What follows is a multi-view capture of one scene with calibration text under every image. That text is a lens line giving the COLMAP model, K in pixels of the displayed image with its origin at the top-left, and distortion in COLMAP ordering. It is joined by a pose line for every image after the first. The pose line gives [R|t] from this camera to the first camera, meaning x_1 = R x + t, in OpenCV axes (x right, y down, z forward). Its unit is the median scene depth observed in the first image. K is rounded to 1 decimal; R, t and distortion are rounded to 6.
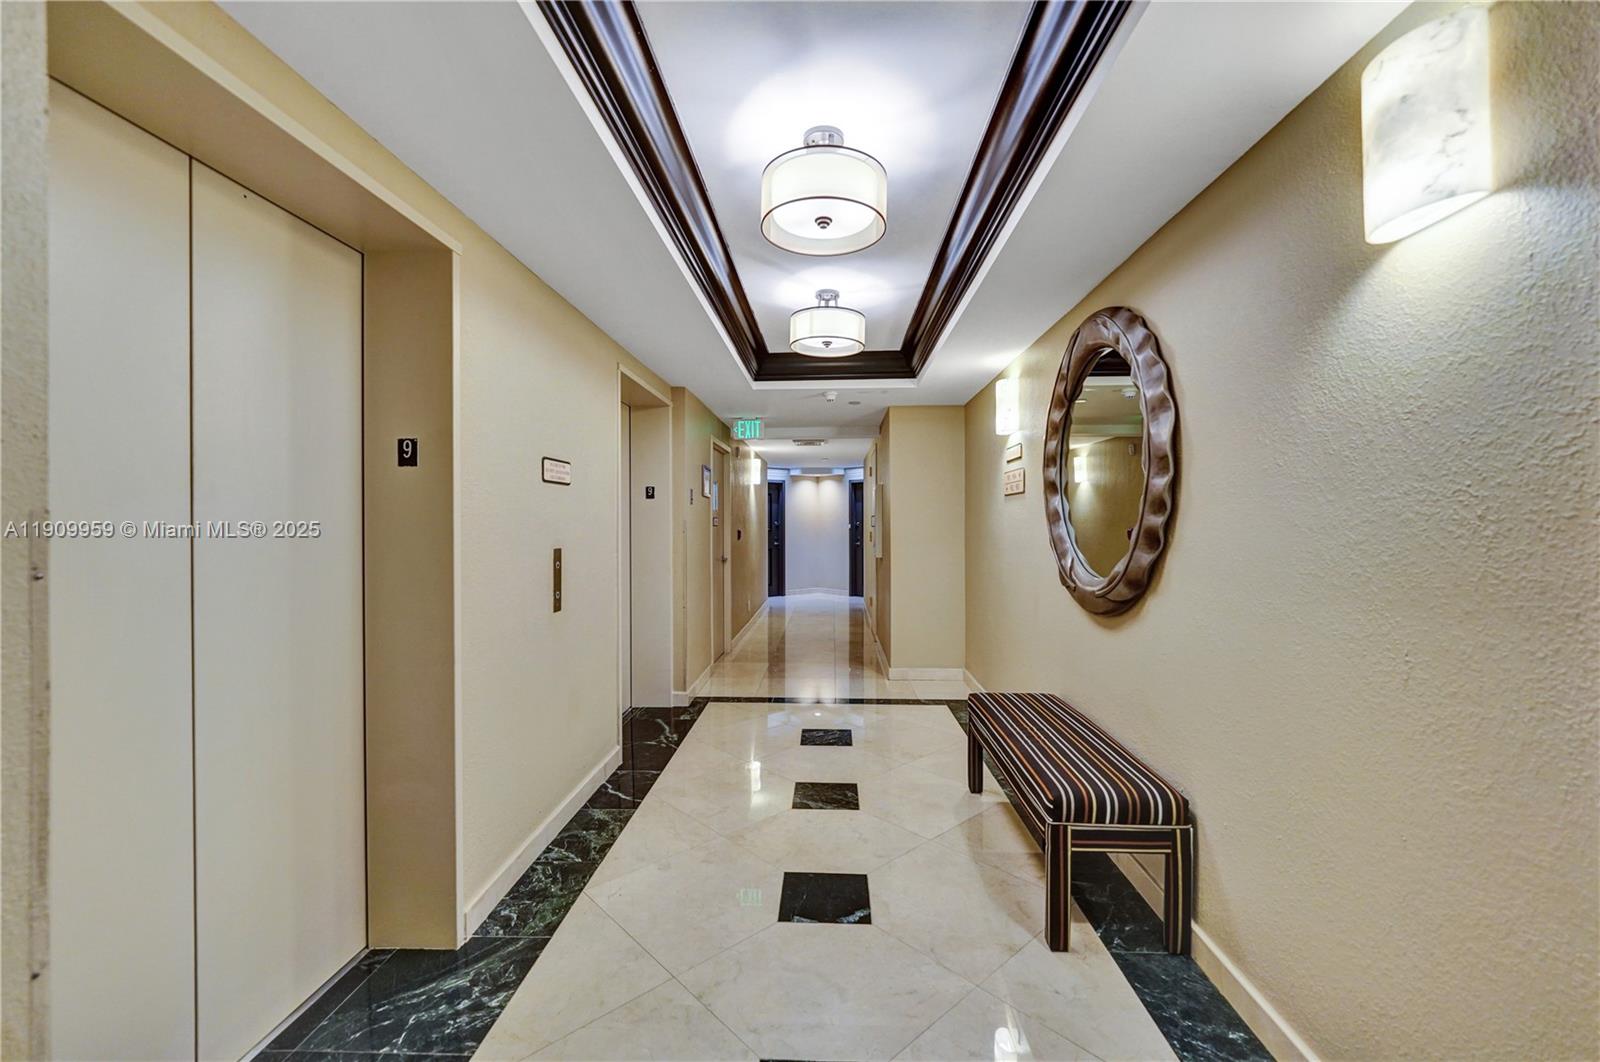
lens RADIAL K [[655.0, 0, 797.6], [0, 655.0, 525.4], [0, 0, 1]] dist [-0.017839, 0.005099]
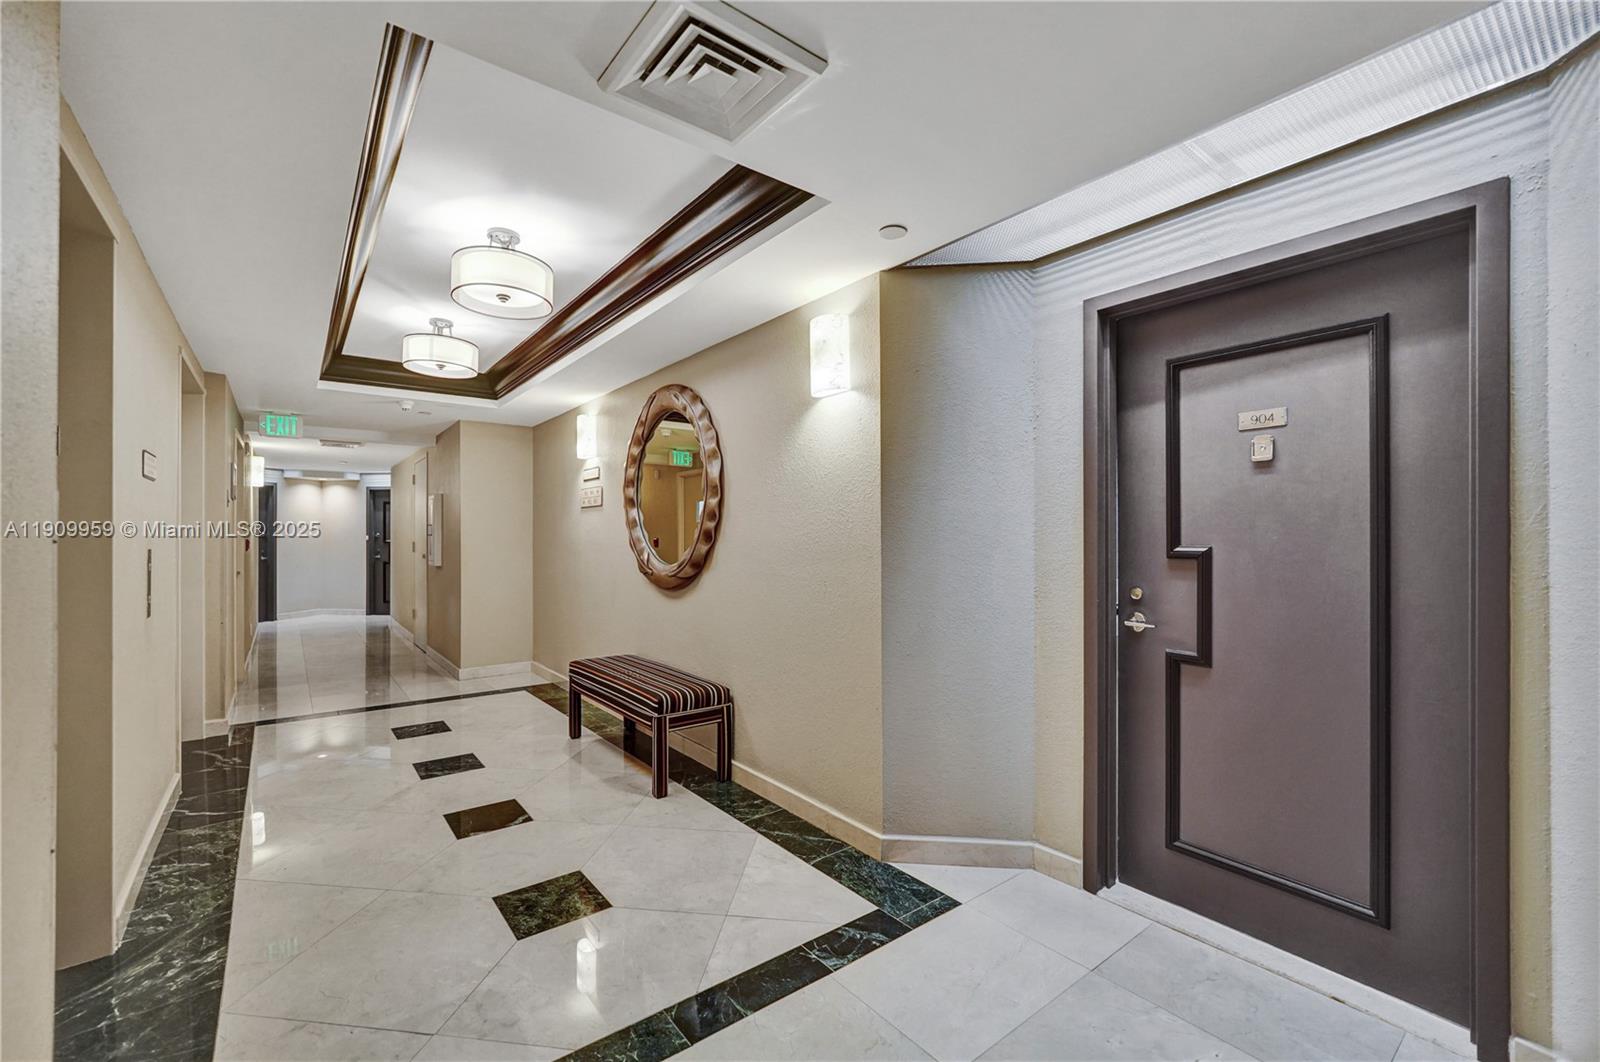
lens RADIAL K [[669.8, 0, 786.0], [0, 669.8, 537.9], [0, 0, 1]] dist [-0.003058, -0.000148]
pose [[0.763598, 0.003138, 0.645684, -0.308412], [0.000323, 0.999986, -0.005243, 0.026866], [-0.645691, 0.004212, 0.763587, -0.321336]]
